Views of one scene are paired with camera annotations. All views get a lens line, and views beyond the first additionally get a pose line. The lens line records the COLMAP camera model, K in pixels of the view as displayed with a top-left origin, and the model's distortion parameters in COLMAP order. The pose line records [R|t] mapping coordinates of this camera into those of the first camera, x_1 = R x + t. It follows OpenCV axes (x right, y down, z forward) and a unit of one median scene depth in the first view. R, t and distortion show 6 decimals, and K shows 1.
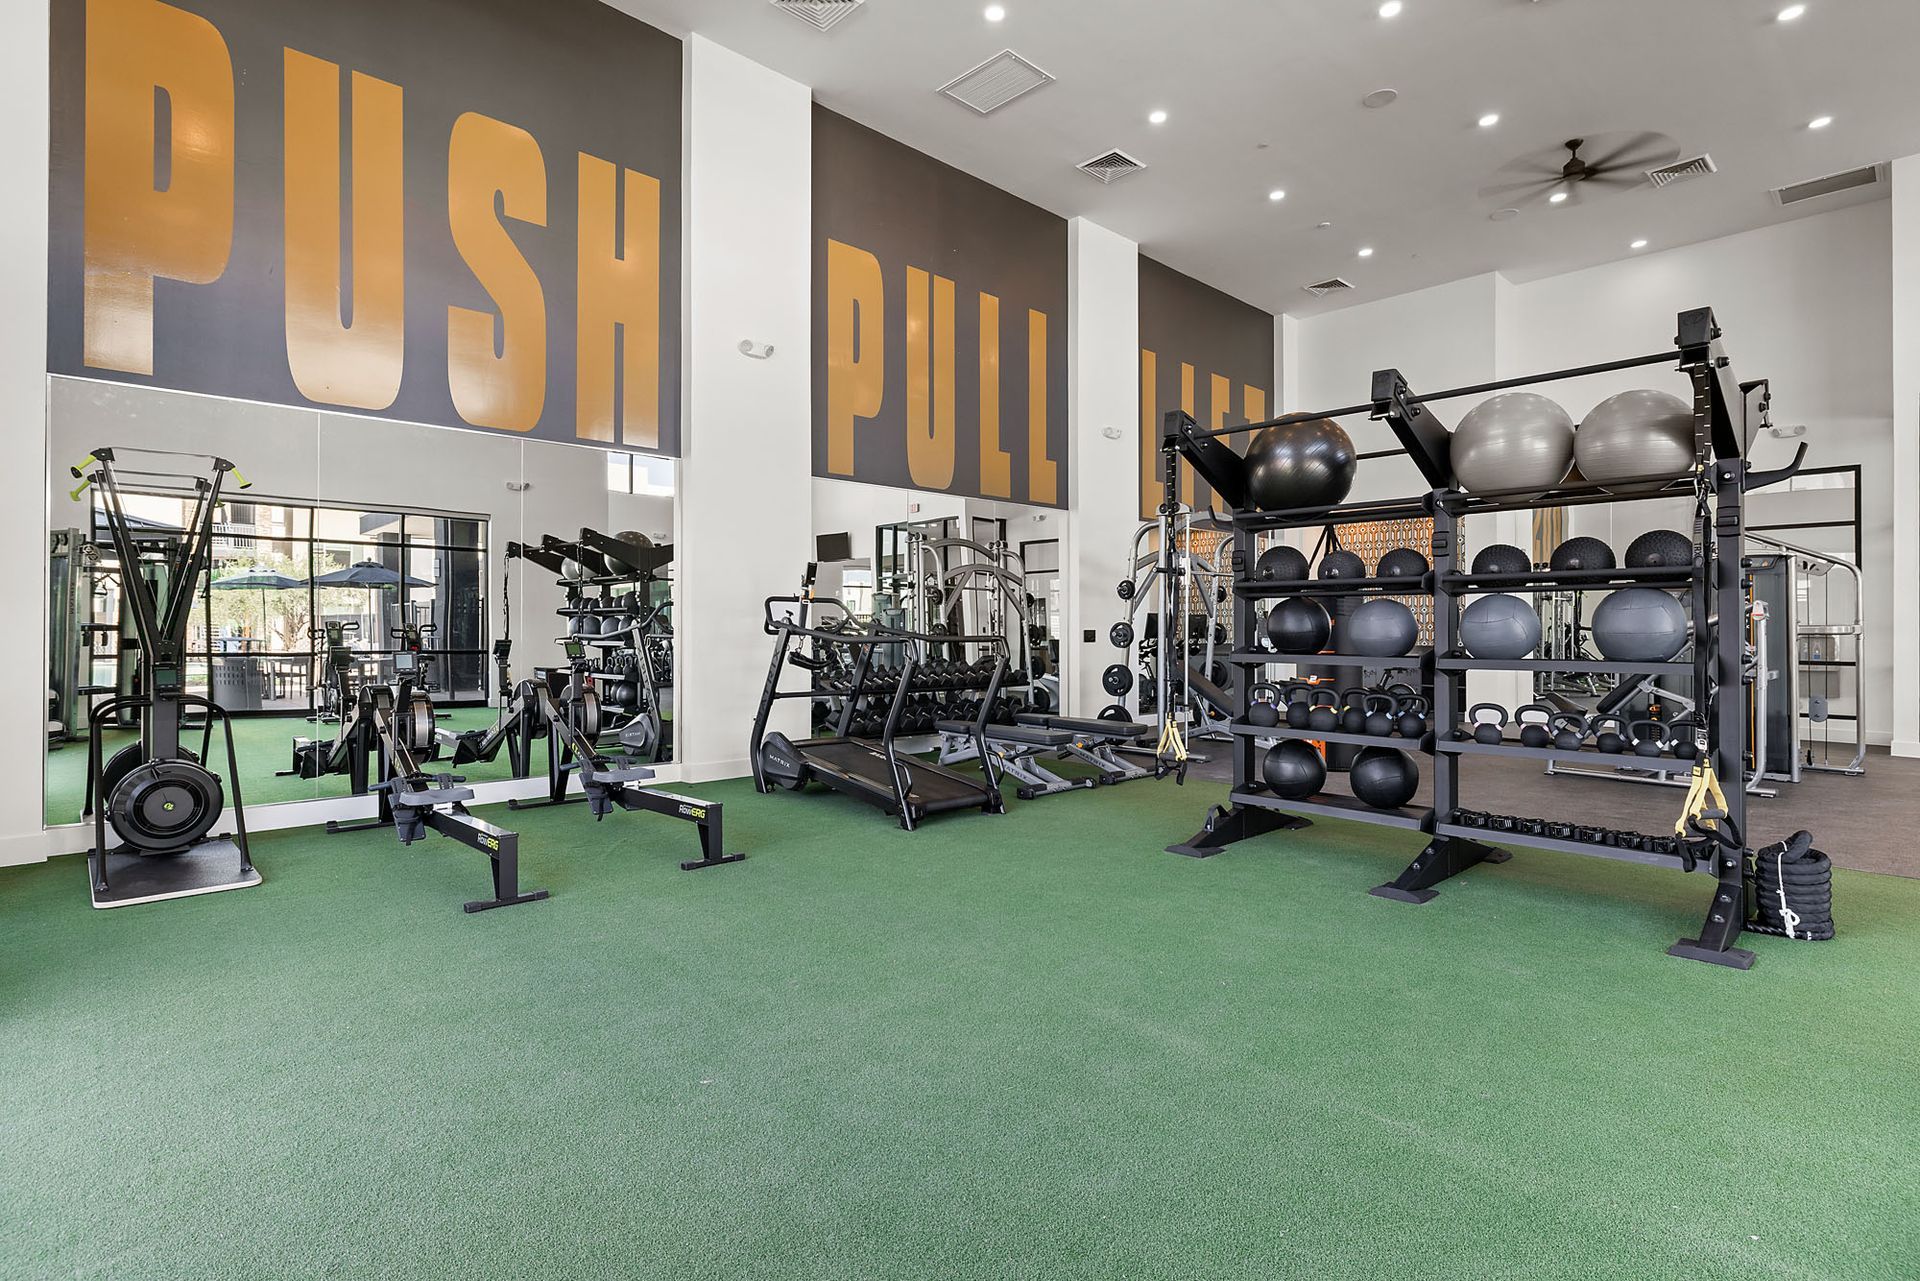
lens RADIAL K [[974.2, 0, 966.0], [0, 974.2, 631.9], [0, 0, 1]] dist [-0.001874, -0.000833]
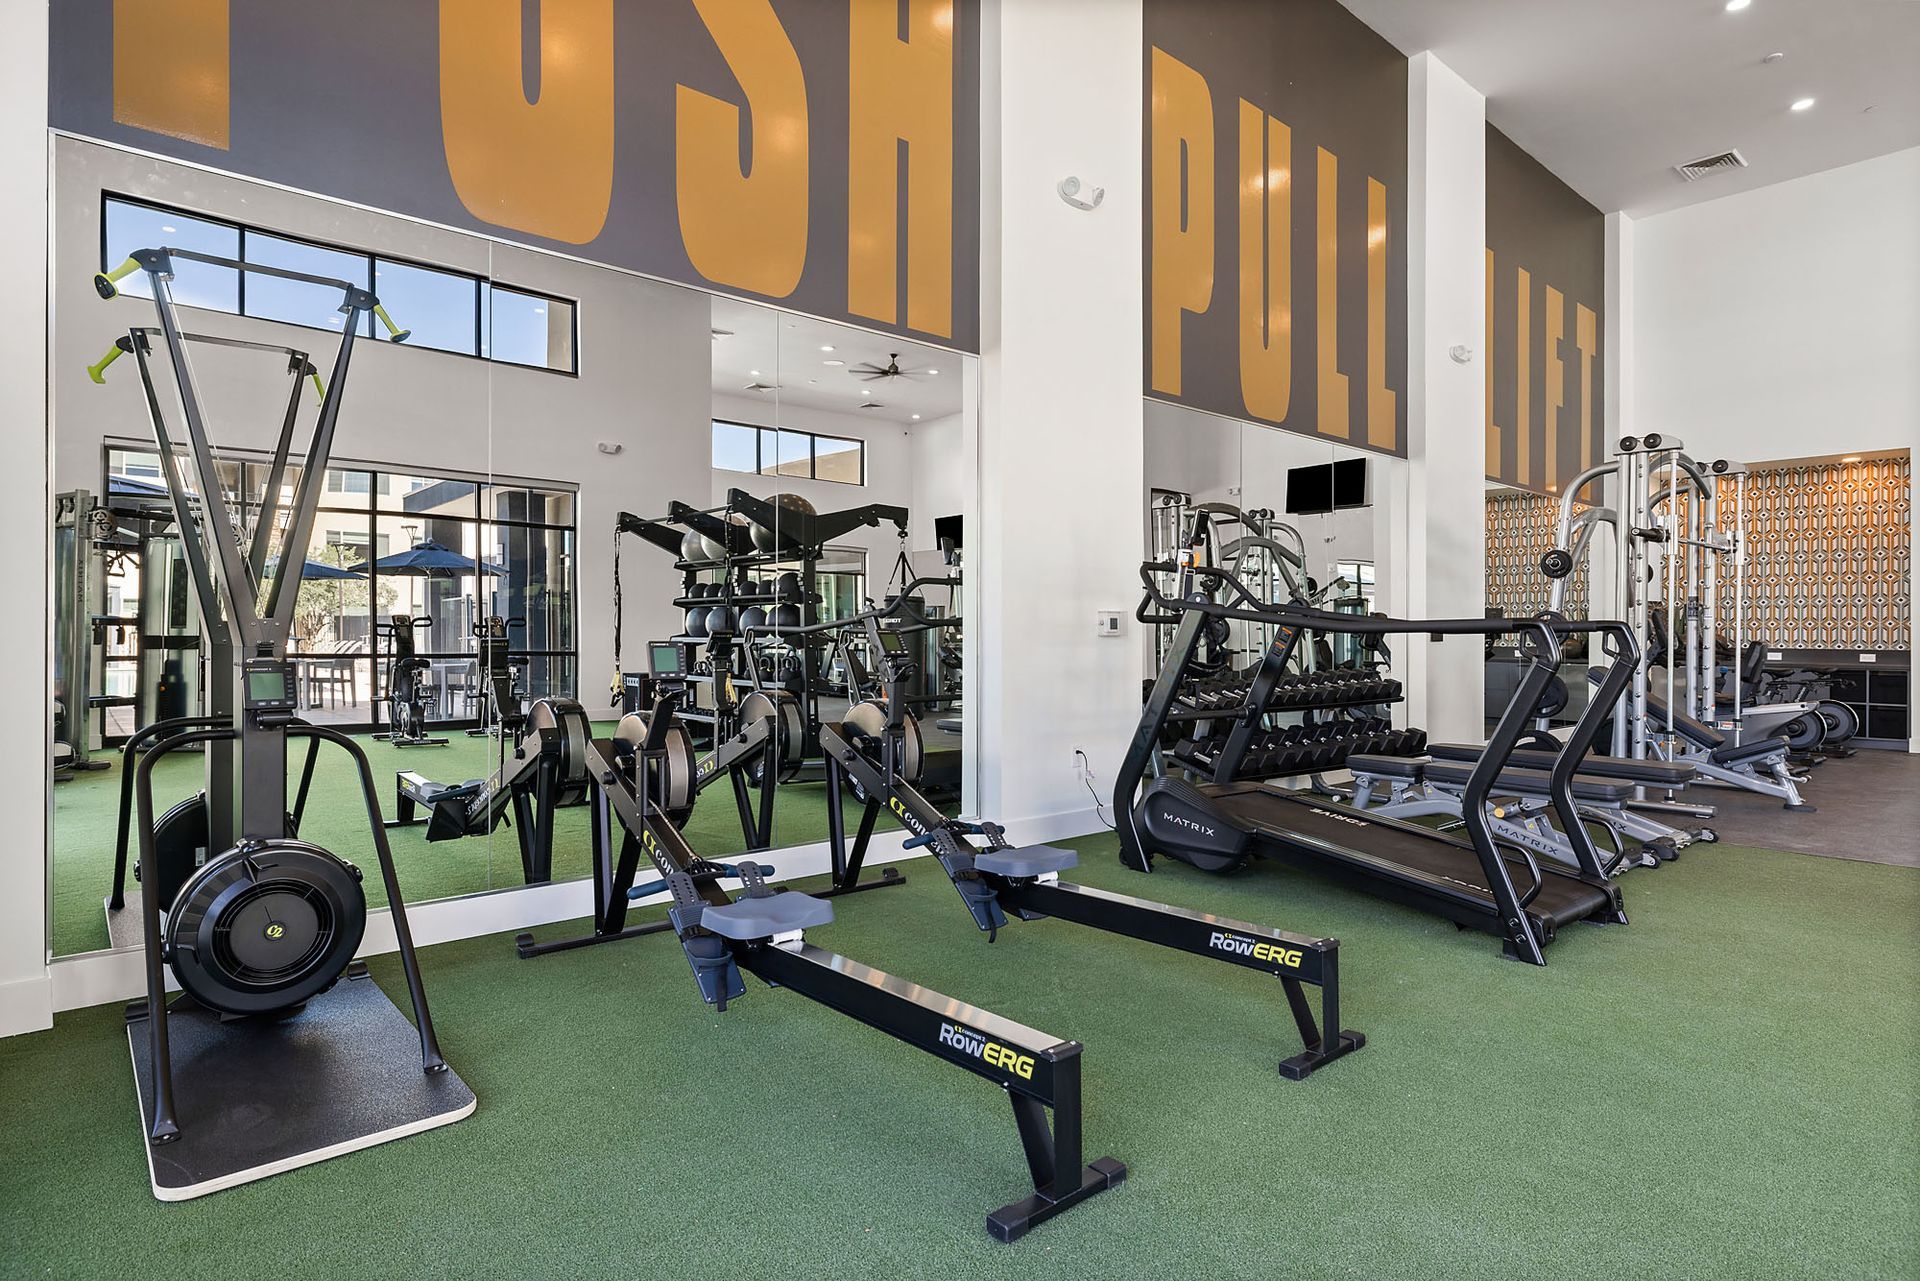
lens RADIAL K [[1034.8, 0, 955.0], [0, 1034.8, 649.4], [0, 0, 1]] dist [-0.003145, 0.000557]
pose [[0.999292, 0.001856, -0.037573, -0.192457], [-0.001387, 0.999921, 0.012512, 0.007844], [0.037593, -0.012451, 0.999216, 0.203138]]
